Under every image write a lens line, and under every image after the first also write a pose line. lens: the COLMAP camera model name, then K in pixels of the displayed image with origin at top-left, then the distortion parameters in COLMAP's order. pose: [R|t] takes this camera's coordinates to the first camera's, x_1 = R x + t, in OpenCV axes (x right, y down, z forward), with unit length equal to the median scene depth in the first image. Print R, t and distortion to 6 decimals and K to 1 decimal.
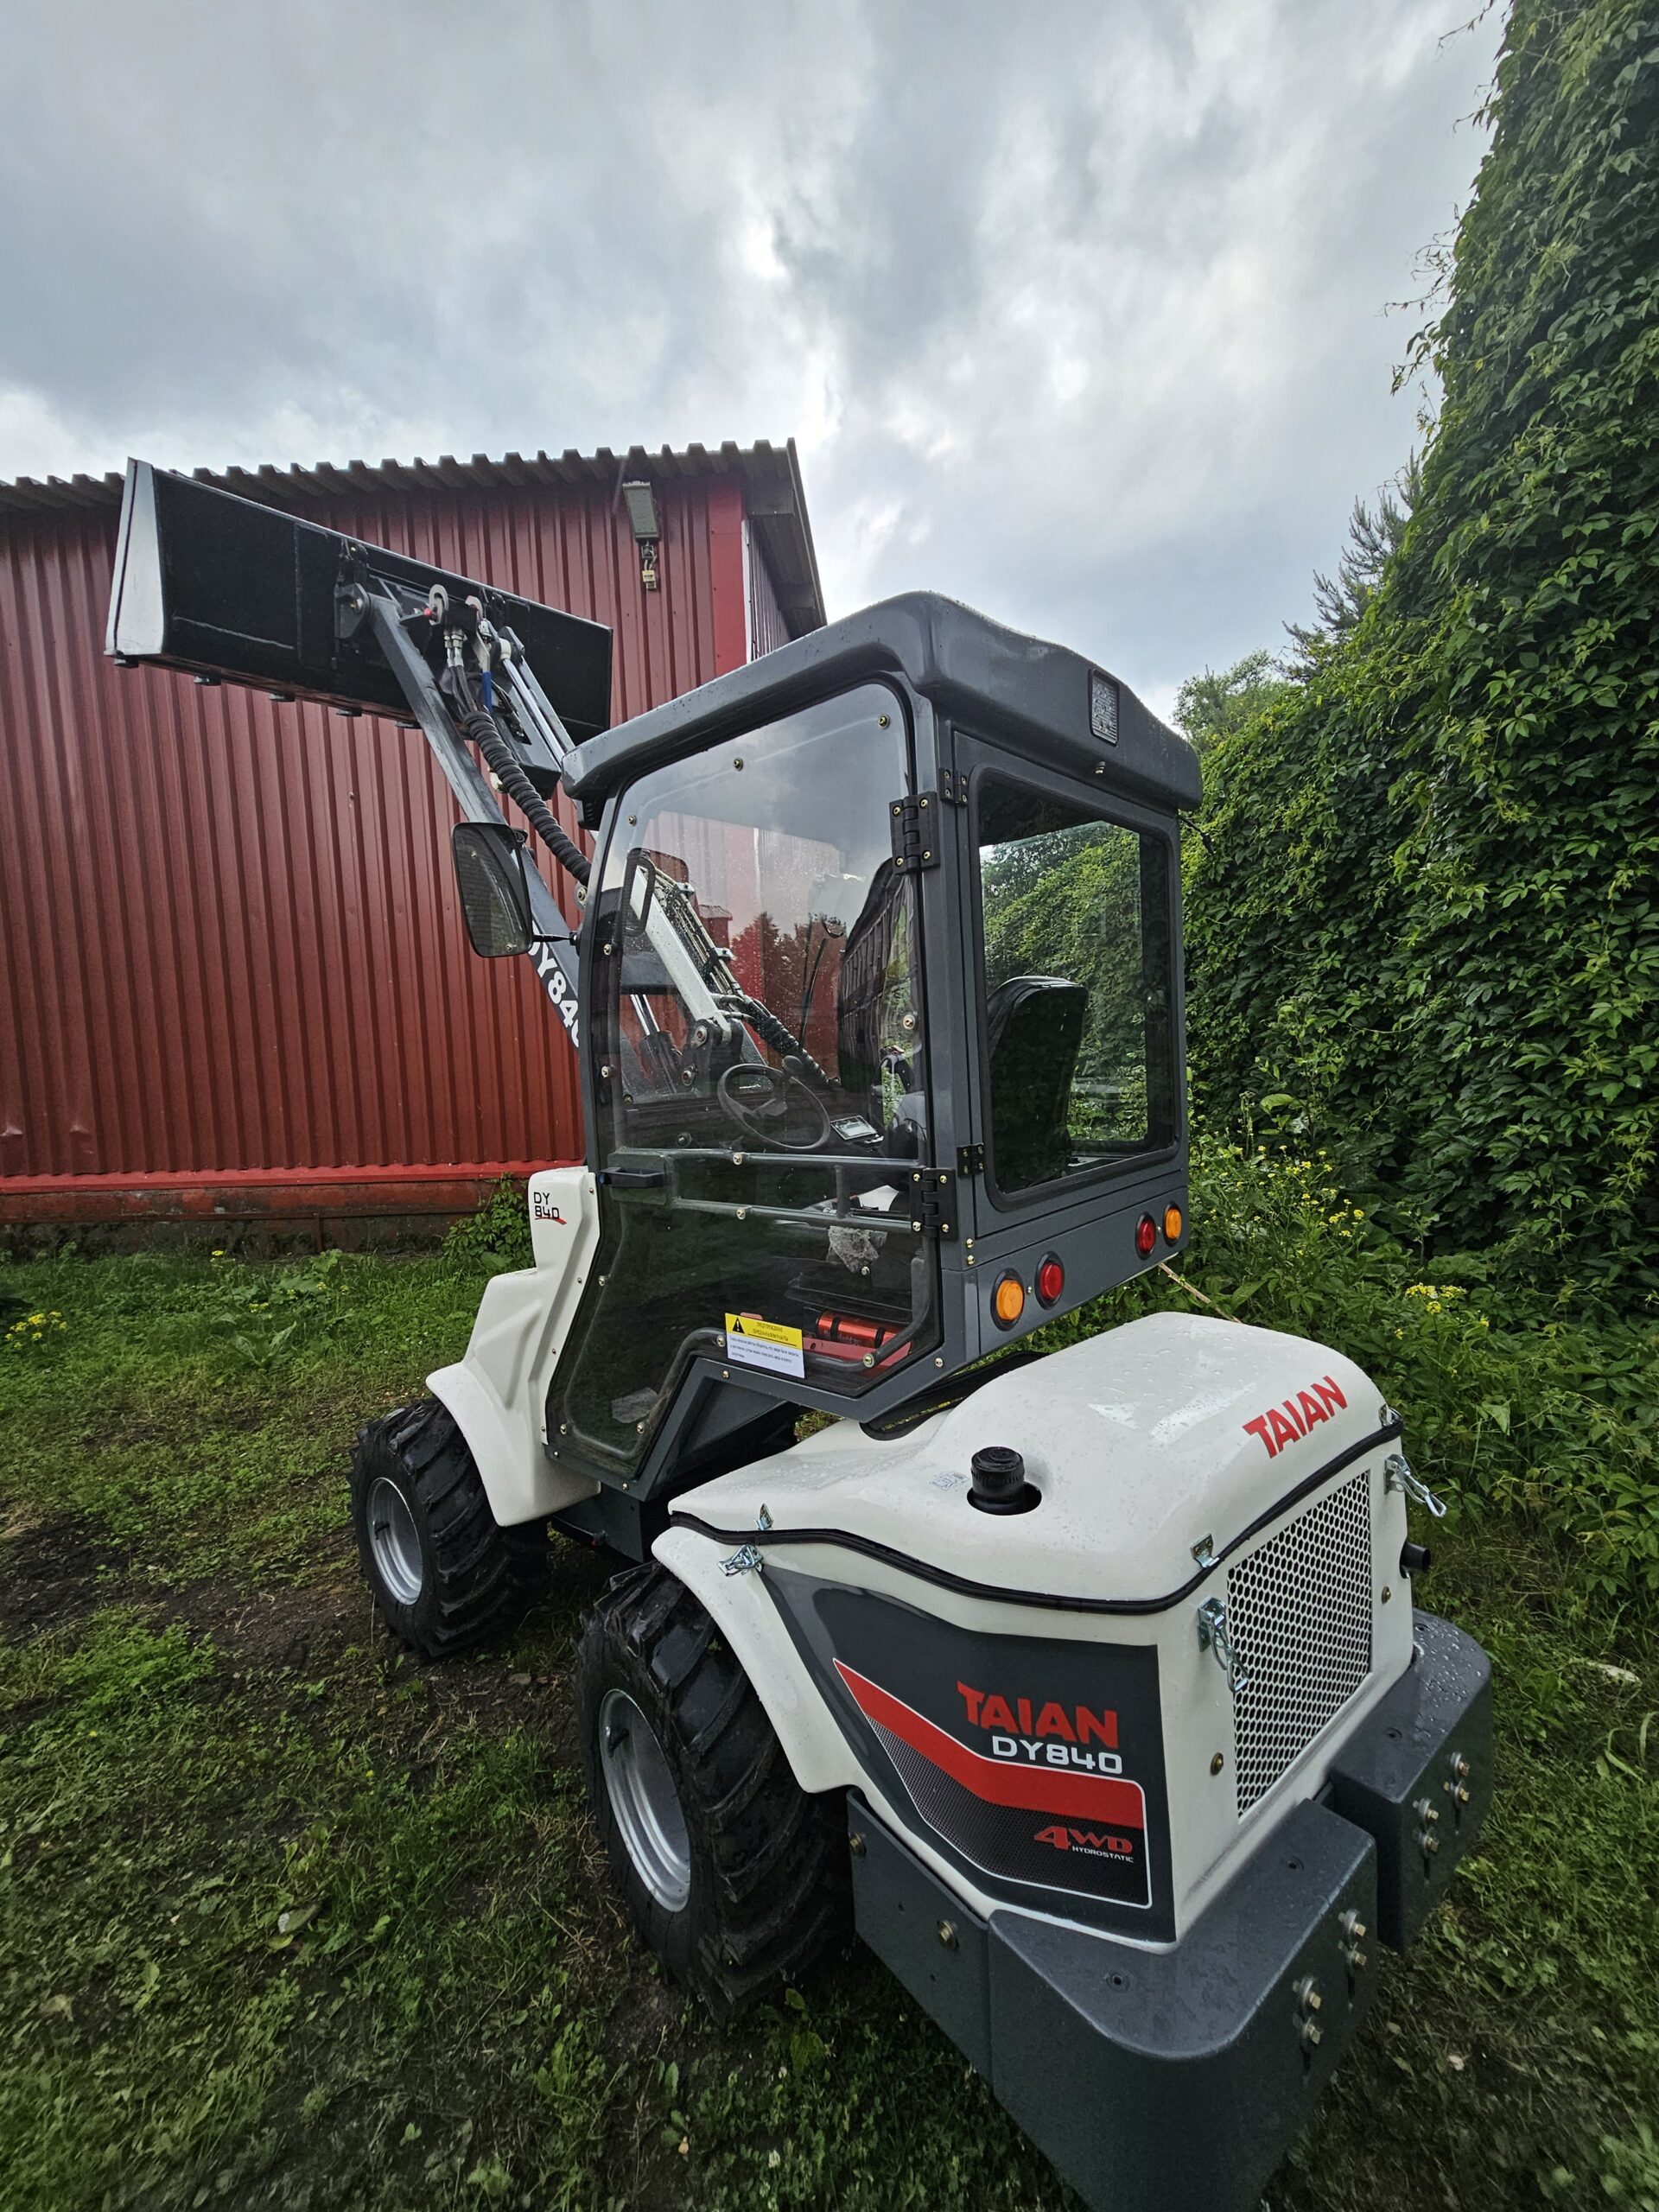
lens RADIAL K [[903.9, 0, 862.6], [0, 903.9, 1130.8], [0, 0, 1]] dist [-0.001982, 0.000921]
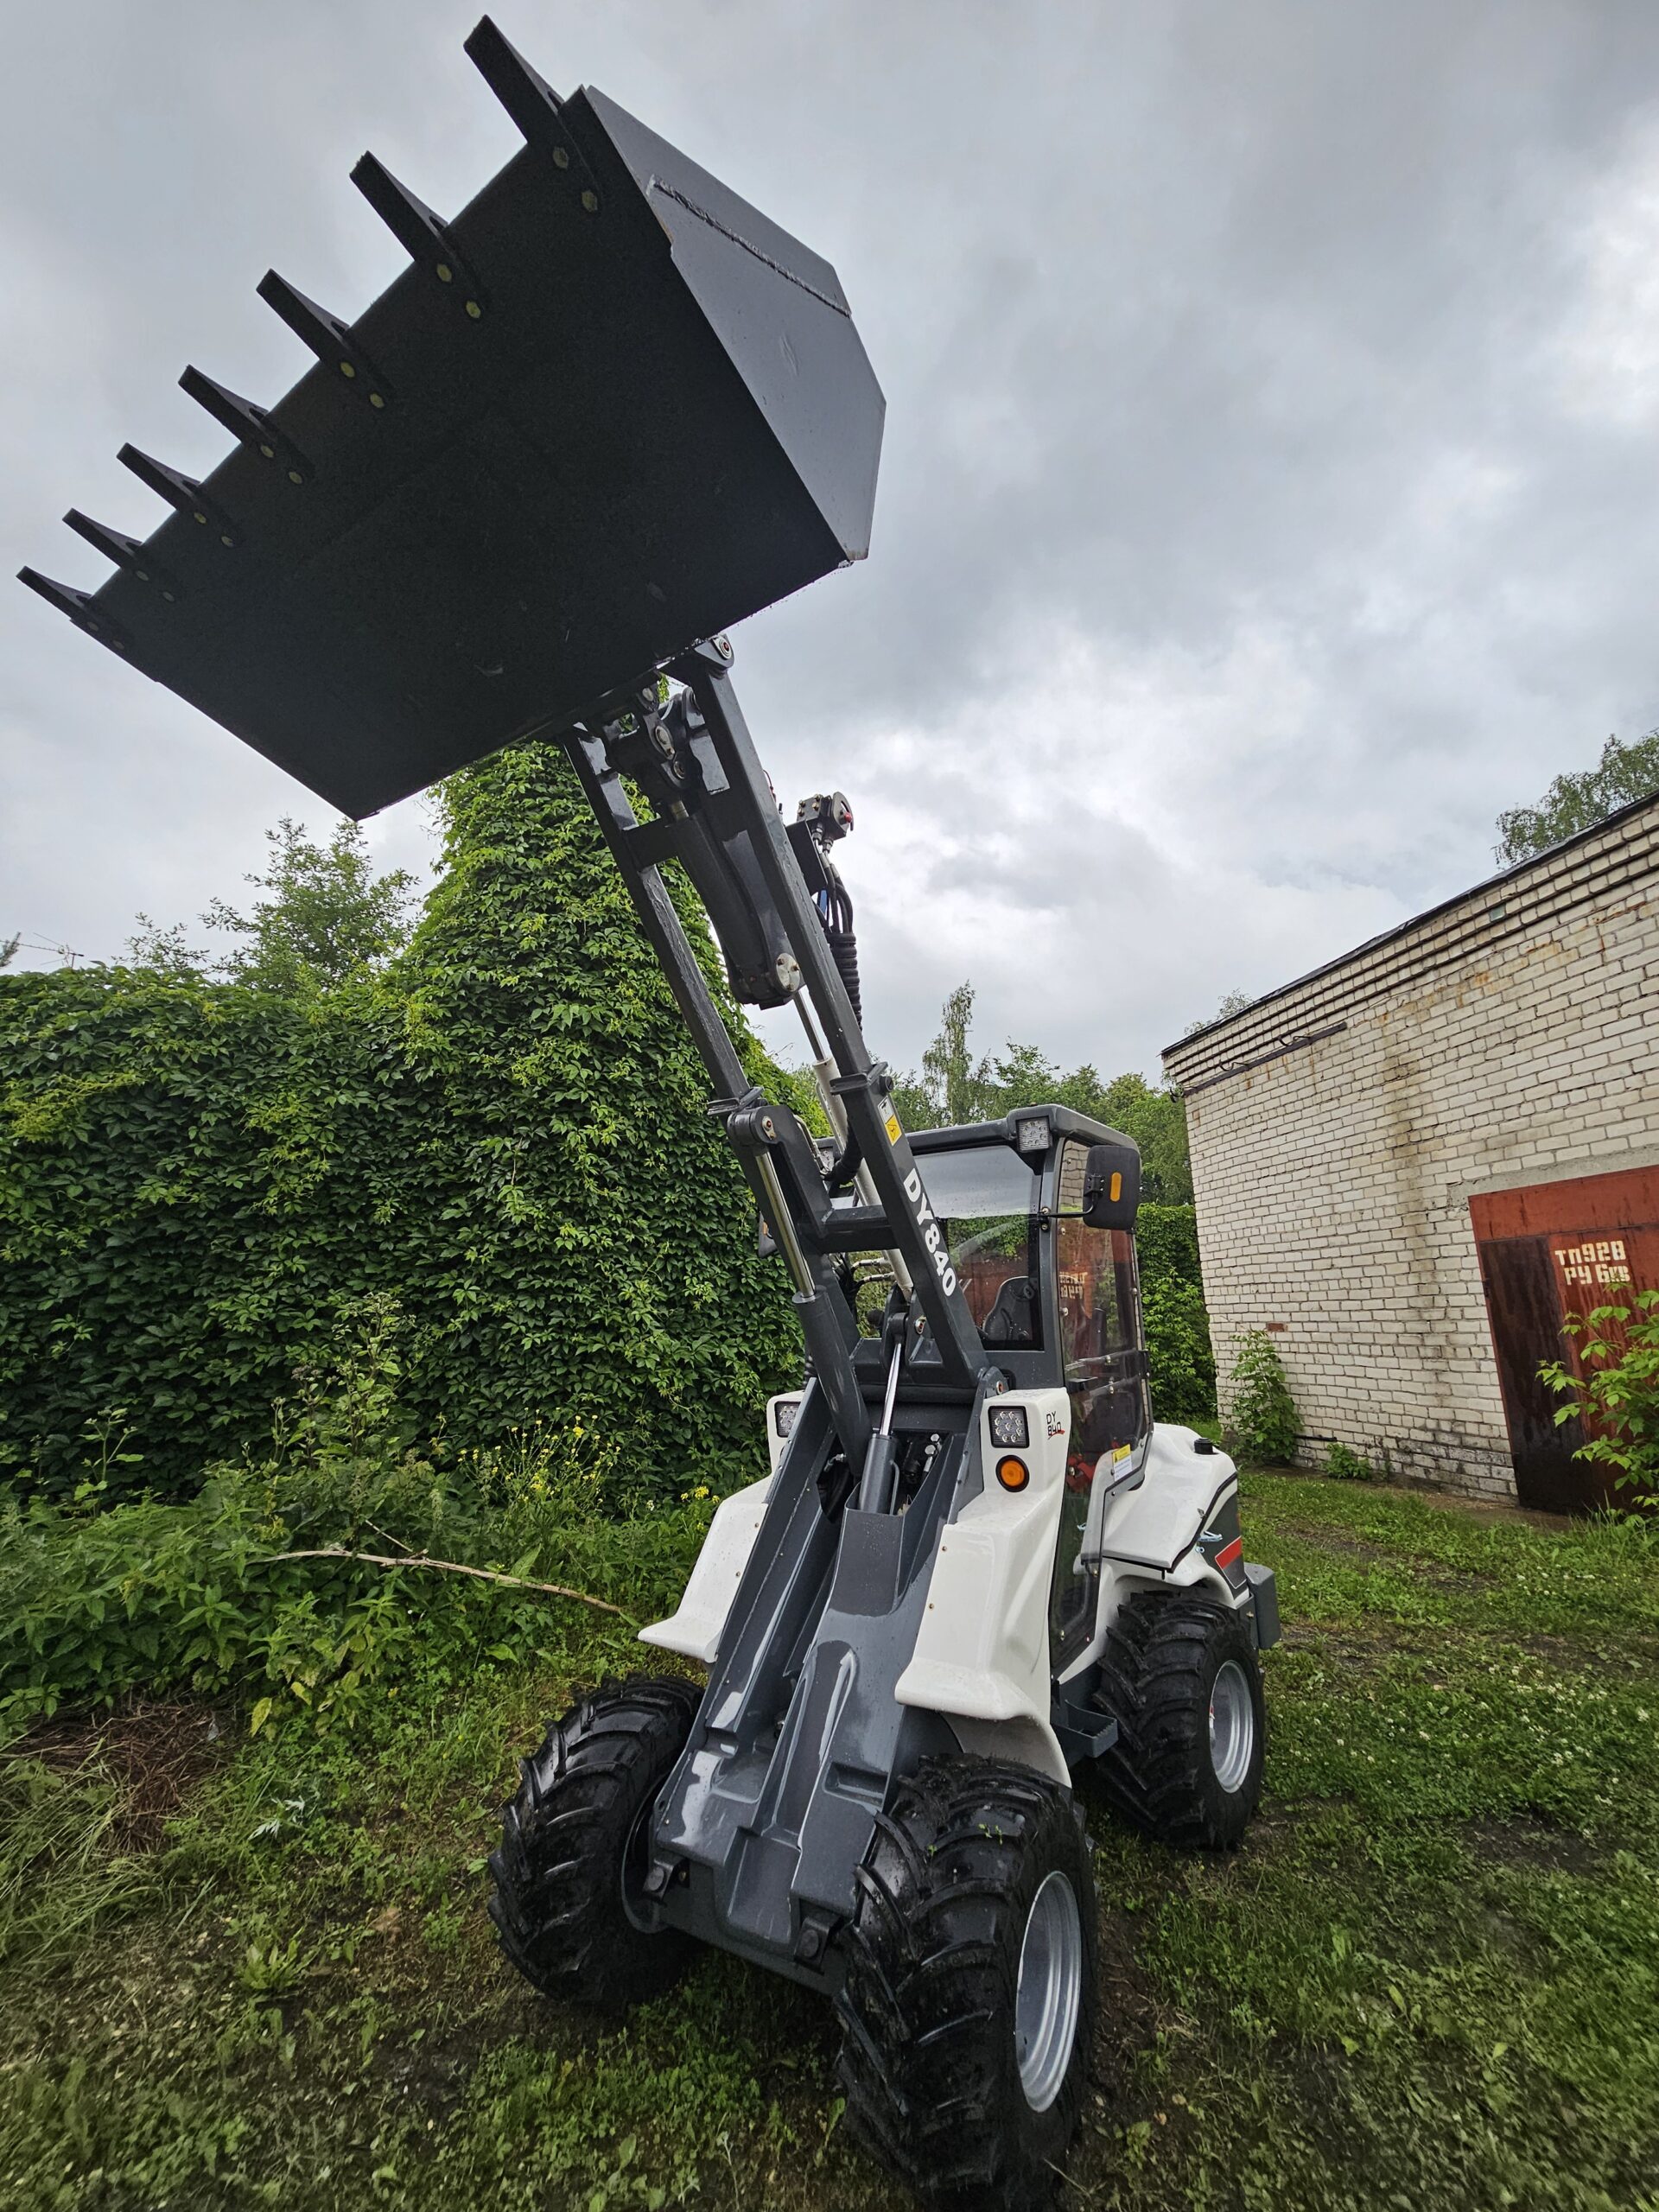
lens RADIAL K [[903.9, 0, 860.2], [0, 903.9, 1124.1], [0, 0, 1]] dist [-0.001982, 0.000921]
pose [[-0.147705, 0.248617, 0.957274, -0.996340], [0.129974, 0.964375, -0.230407, -0.037780], [-0.980454, 0.090389, -0.174757, 0.904072]]
